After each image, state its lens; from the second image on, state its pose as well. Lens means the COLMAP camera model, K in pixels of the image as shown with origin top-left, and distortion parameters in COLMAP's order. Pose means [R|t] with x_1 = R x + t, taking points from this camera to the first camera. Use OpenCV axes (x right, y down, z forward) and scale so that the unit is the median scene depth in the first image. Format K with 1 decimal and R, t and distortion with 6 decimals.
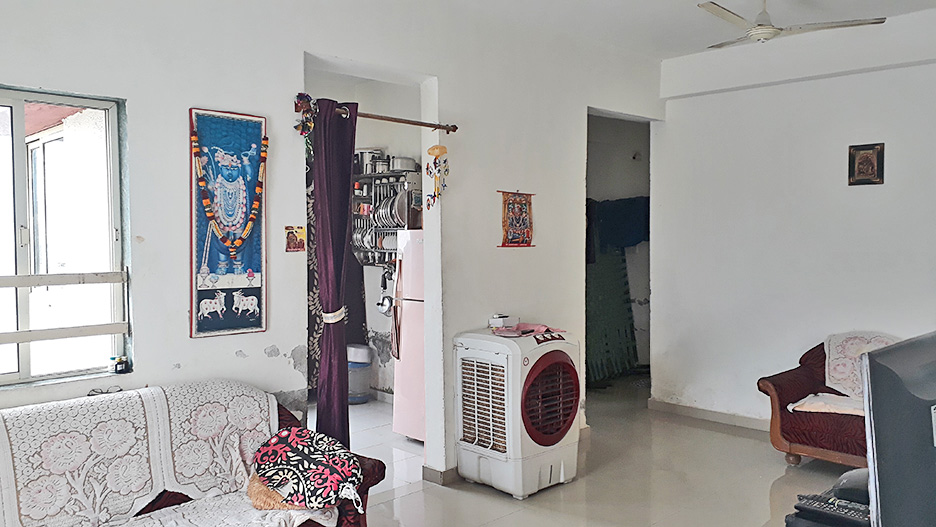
lens RADIAL K [[760.0, 0, 476.7], [0, 760.0, 253.1], [0, 0, 1]] dist [0.092858, -0.172987]
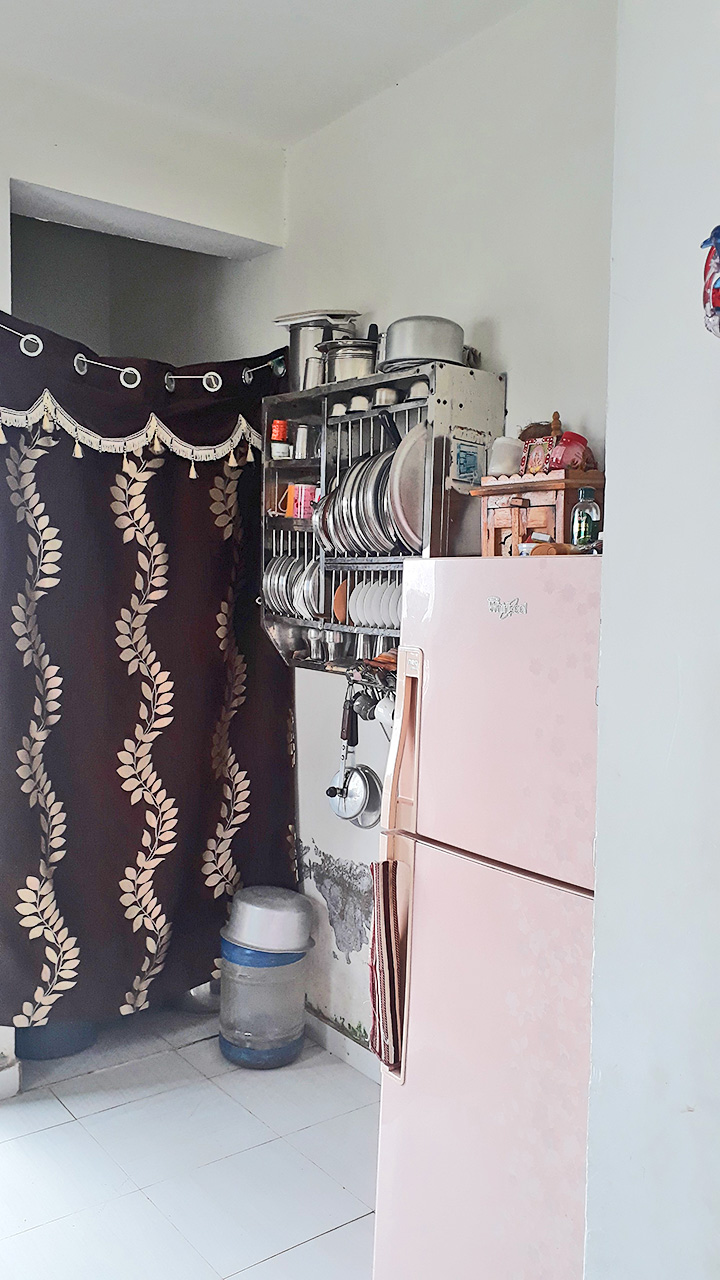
lens RADIAL K [[1039.4, 0, 364.6], [0, 1039.4, 641.1], [0, 0, 1]] dist [0.092858, -0.172987]
pose [[0.993084, 0.028225, -0.113962, -0.076479], [-0.024530, 0.999131, 0.033697, -0.014357], [0.114814, -0.030668, 0.992913, 0.650021]]
